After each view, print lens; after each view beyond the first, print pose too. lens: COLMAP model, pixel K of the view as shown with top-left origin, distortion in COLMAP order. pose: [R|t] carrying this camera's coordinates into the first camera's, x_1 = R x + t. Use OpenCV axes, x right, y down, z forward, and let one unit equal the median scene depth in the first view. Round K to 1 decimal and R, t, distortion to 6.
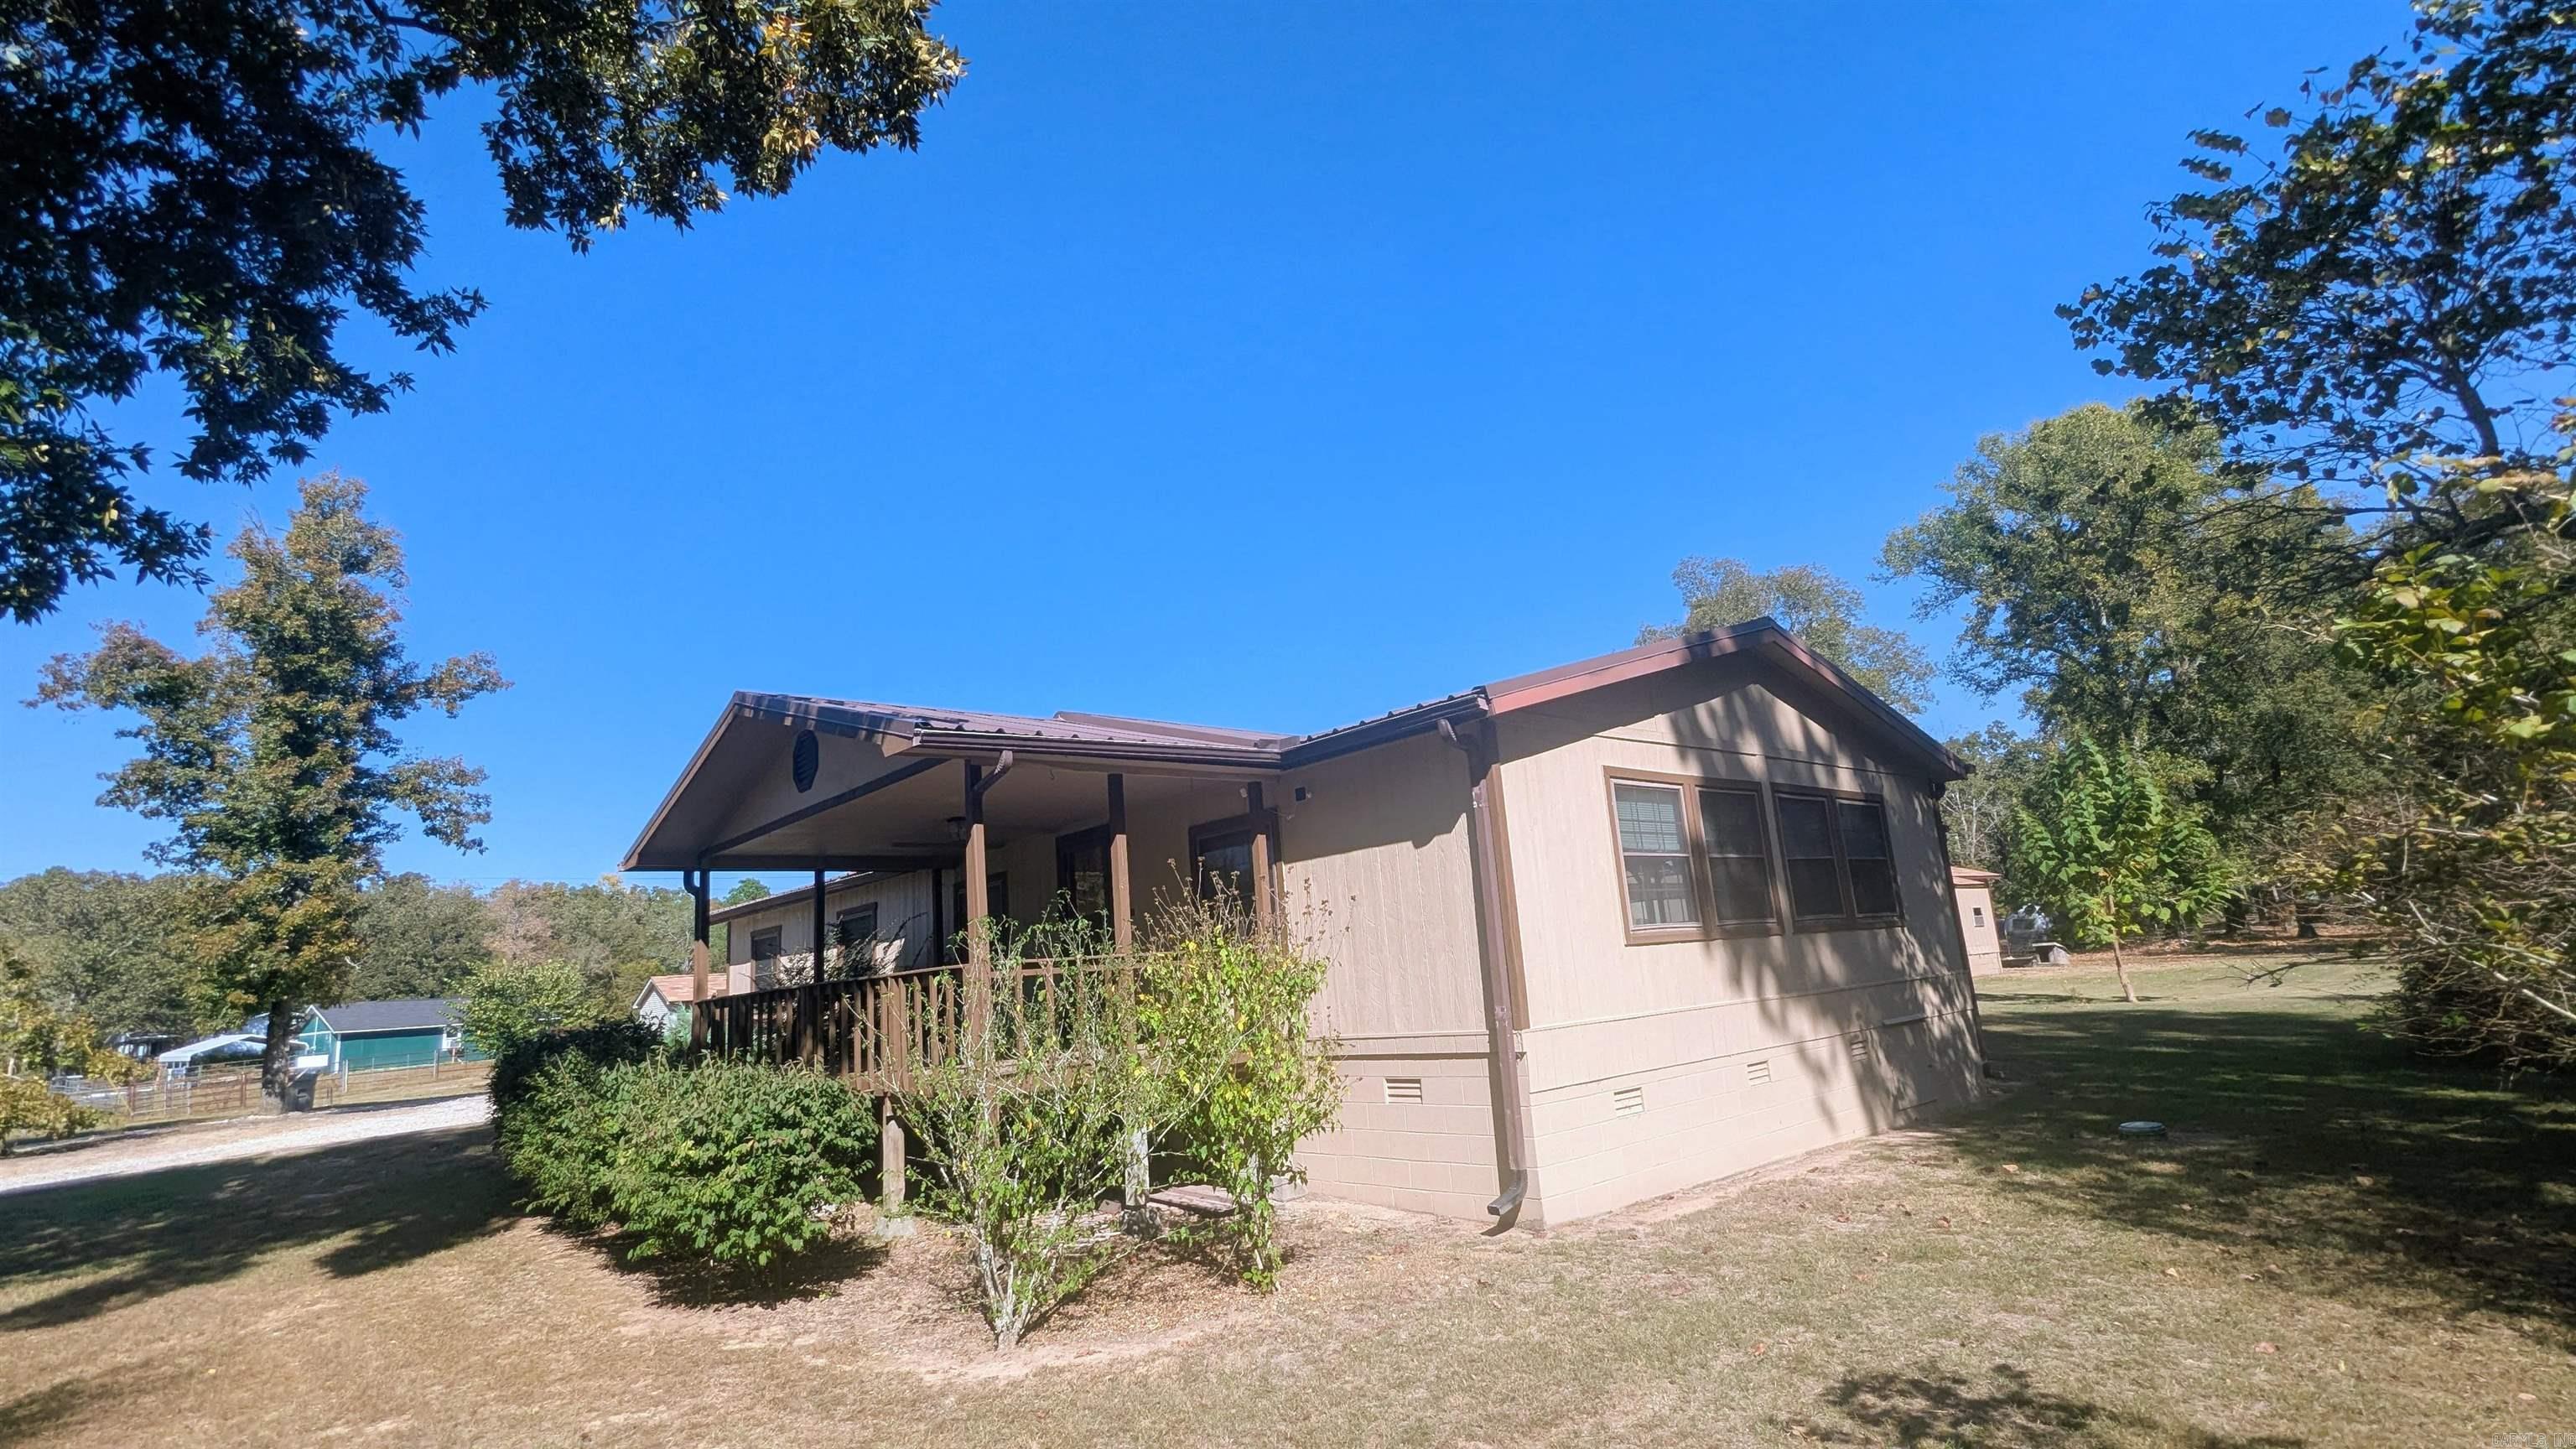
lens RADIAL K [[1256.5, 0, 1288.0], [0, 1256.5, 724.5], [0, 0, 1]] dist [-0.002895, -0.000190]
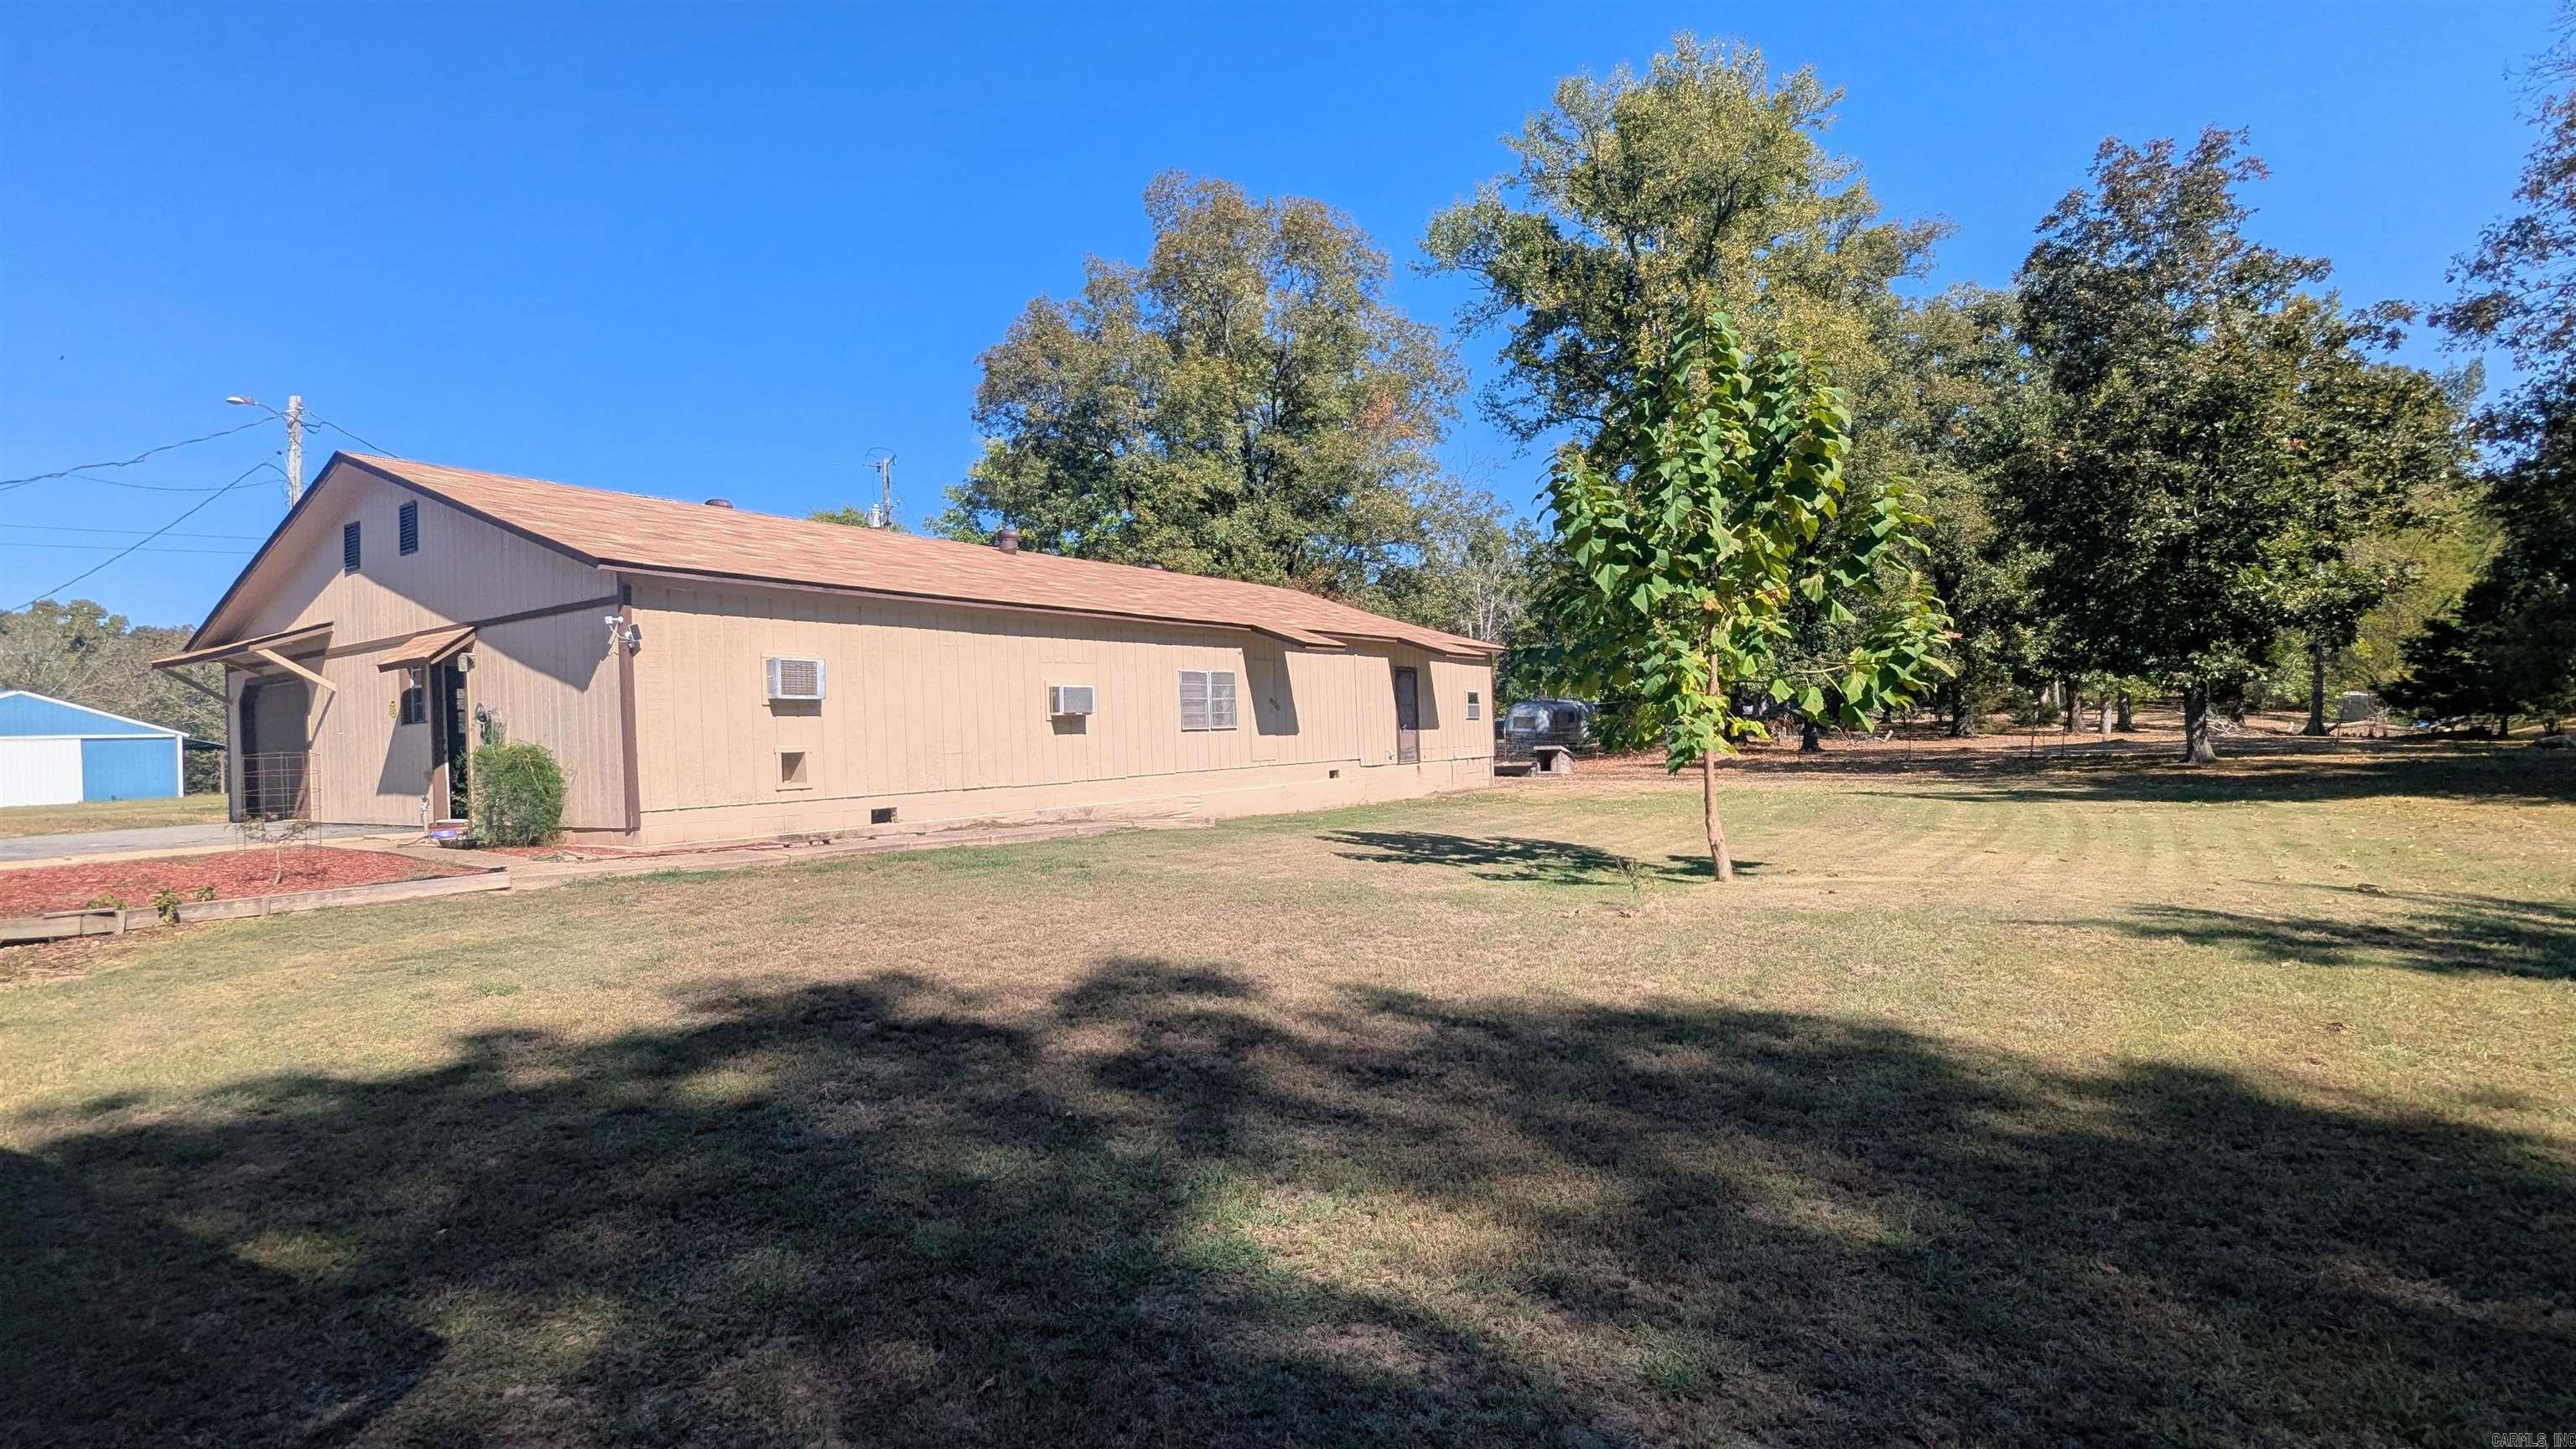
lens RADIAL K [[1256.5, 0, 1288.0], [0, 1256.5, 724.5], [0, 0, 1]] dist [-0.002895, -0.000190]
pose [[0.940267, 0.047301, 0.337136, 0.178500], [-0.104891, 0.982376, 0.154711, 0.054144], [-0.323876, -0.180832, 0.928657, 0.313071]]
